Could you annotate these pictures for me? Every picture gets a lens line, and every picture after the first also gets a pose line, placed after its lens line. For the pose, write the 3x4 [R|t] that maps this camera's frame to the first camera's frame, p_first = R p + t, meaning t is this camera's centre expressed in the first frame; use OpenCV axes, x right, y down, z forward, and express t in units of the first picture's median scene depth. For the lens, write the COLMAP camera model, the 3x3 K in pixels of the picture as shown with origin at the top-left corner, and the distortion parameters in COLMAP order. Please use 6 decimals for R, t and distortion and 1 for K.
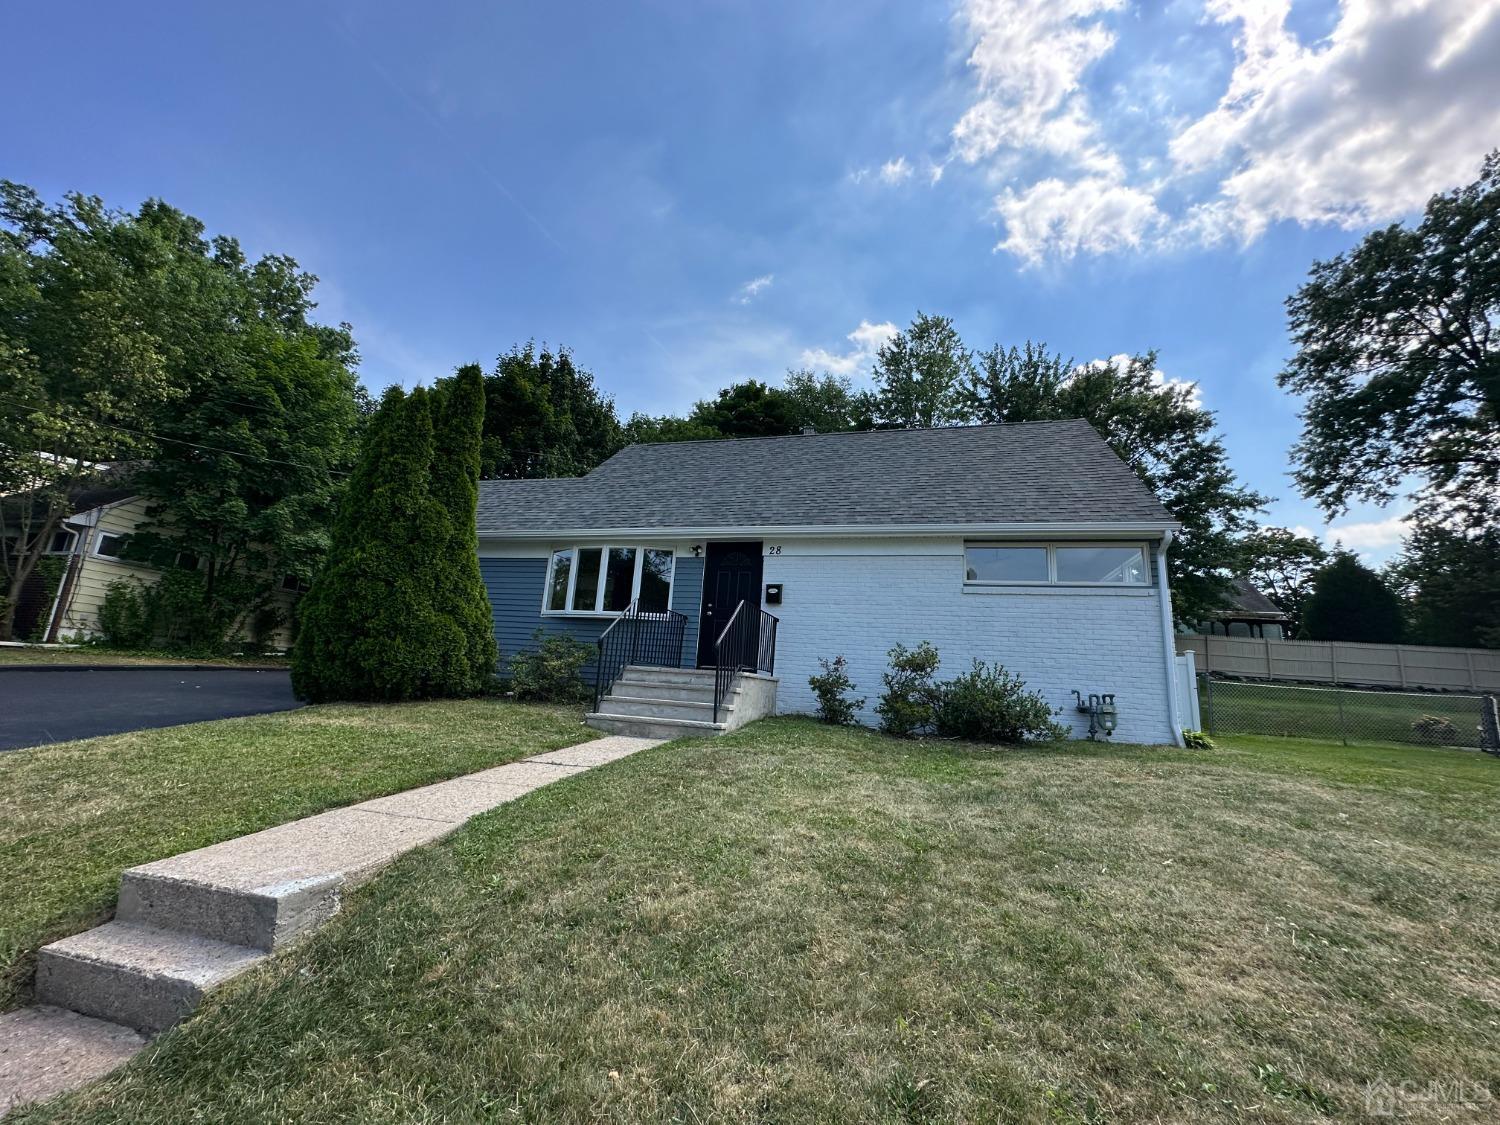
lens RADIAL K [[599.9, 0, 750.5], [0, 599.9, 561.5], [0, 0, 1]] dist [-0.002999, 0.000259]
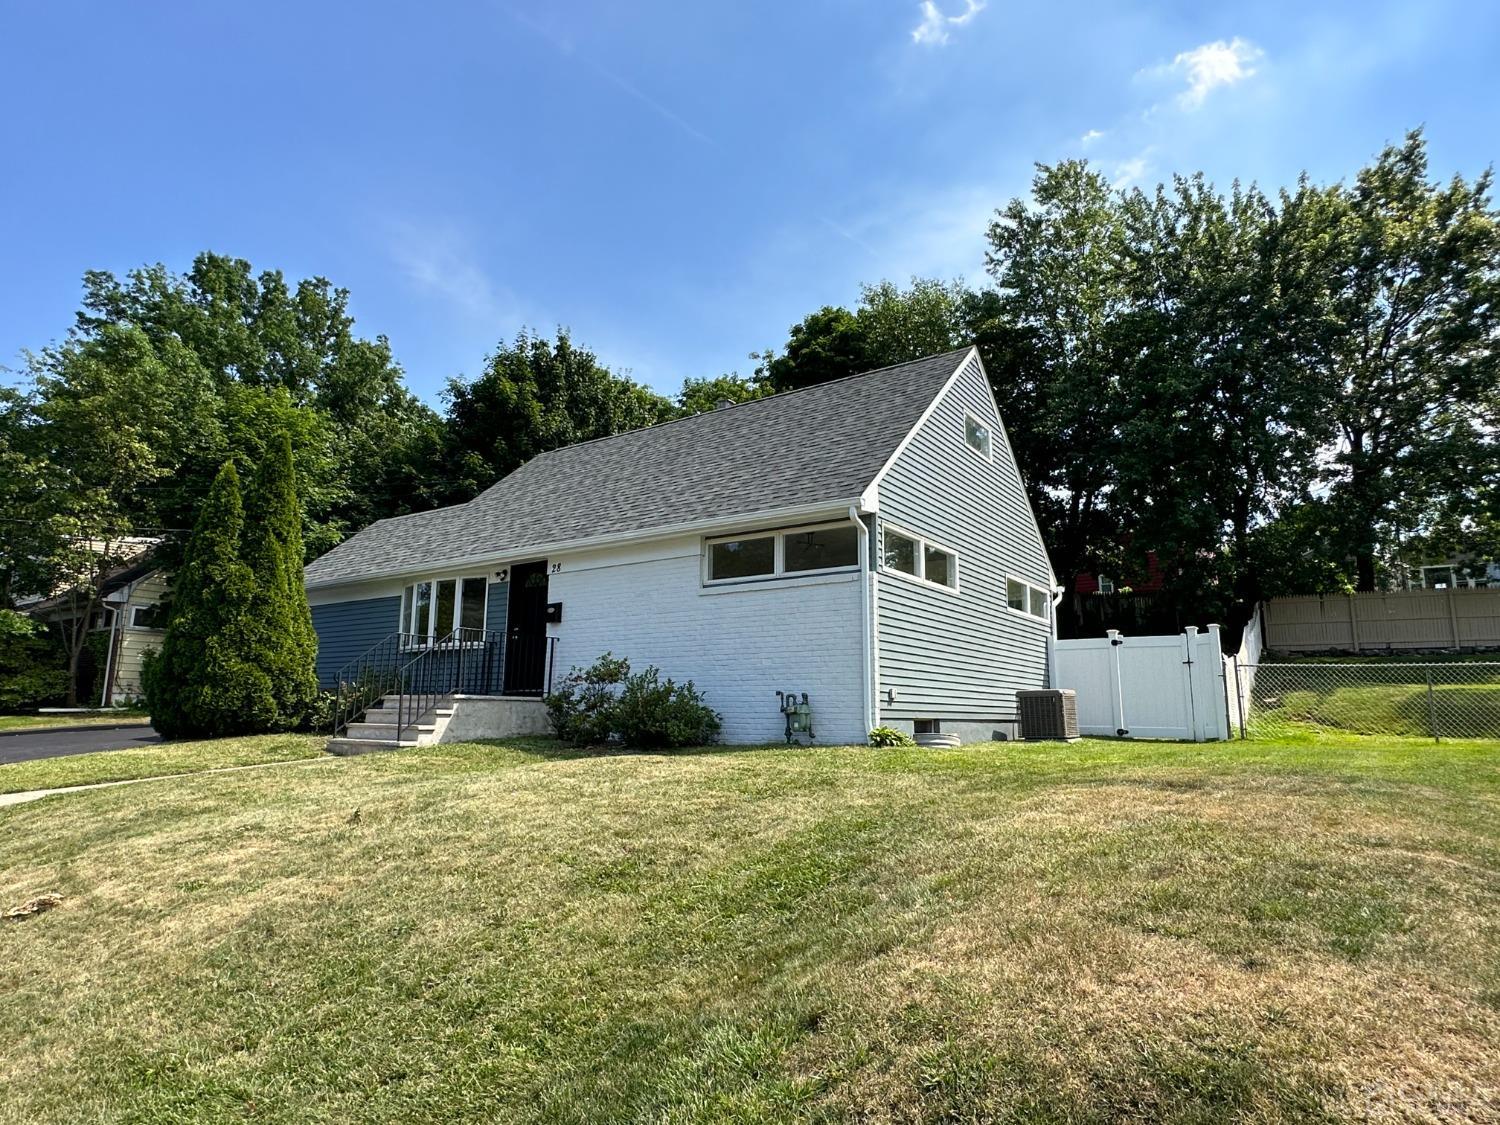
lens RADIAL K [[848.1, 0, 750.7], [0, 848.1, 563.5], [0, 0, 1]] dist [-0.000172, -0.000510]
pose [[0.941905, -0.113720, -0.316043, 0.320258], [0.121825, 0.992534, 0.005936, 0.002068], [0.313009, -0.044093, 0.948726, -0.085213]]
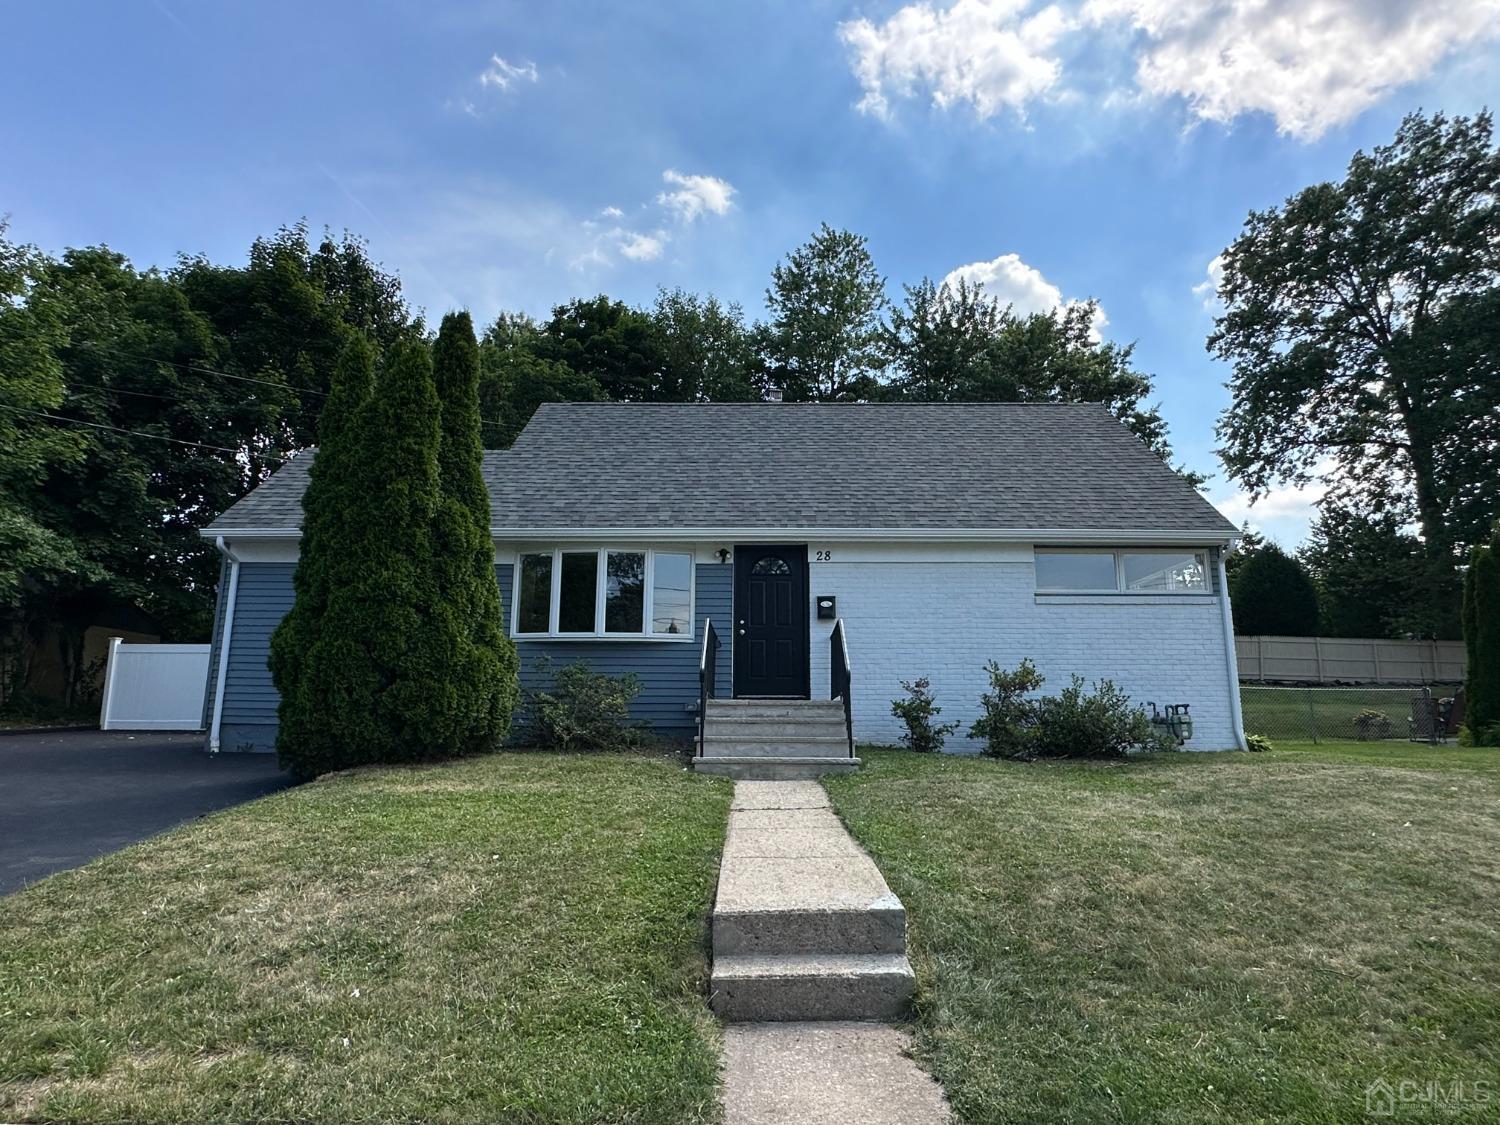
lens RADIAL K [[849.2, 0, 745.5], [0, 849.2, 577.3], [0, 0, 1]] dist [-0.004375, 0.000801]
pose [[0.963652, -0.011777, 0.266899, -0.159508], [-0.000013, 0.999026, 0.044130, -0.017090], [-0.267159, -0.042529, 0.962714, -0.051958]]
